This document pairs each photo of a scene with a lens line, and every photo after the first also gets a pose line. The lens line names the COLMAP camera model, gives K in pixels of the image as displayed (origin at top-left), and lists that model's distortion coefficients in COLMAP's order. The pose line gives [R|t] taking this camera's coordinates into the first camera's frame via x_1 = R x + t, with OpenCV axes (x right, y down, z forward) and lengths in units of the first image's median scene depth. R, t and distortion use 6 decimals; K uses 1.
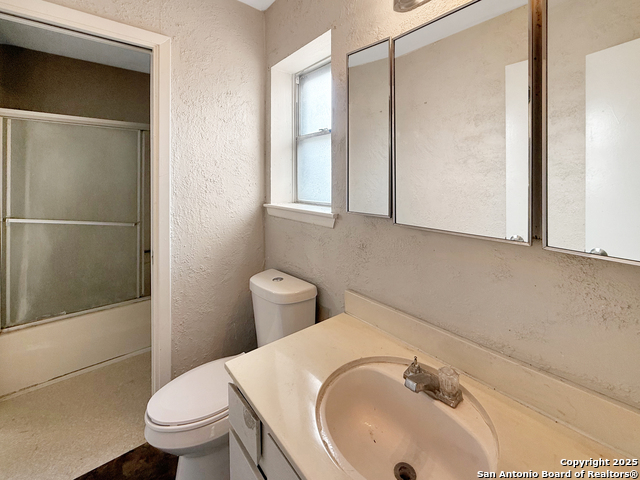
lens RADIAL K [[261.6, 0, 323.4], [0, 261.6, 241.6], [0, 0, 1]] dist [0.000062, -0.000080]
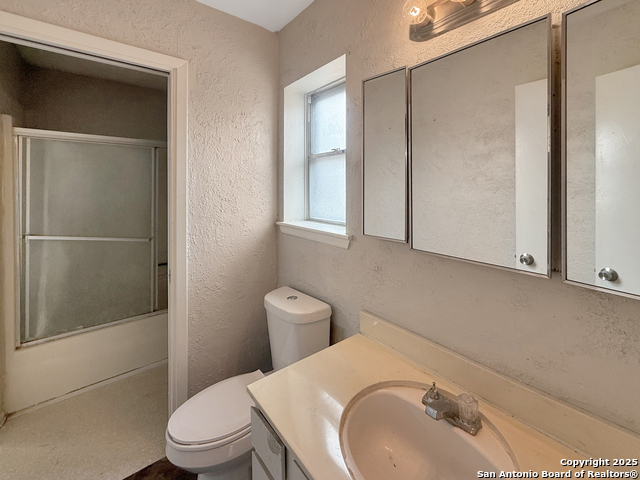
lens RADIAL K [[261.6, 0, 316.8], [0, 261.6, 238.4], [0, 0, 1]] dist [0.000062, -0.000080]
pose [[0.999978, 0.001389, -0.006561, -0.071954], [-0.001397, 0.999998, -0.001219, -0.087377], [0.006559, 0.001228, 0.999978, -0.019738]]
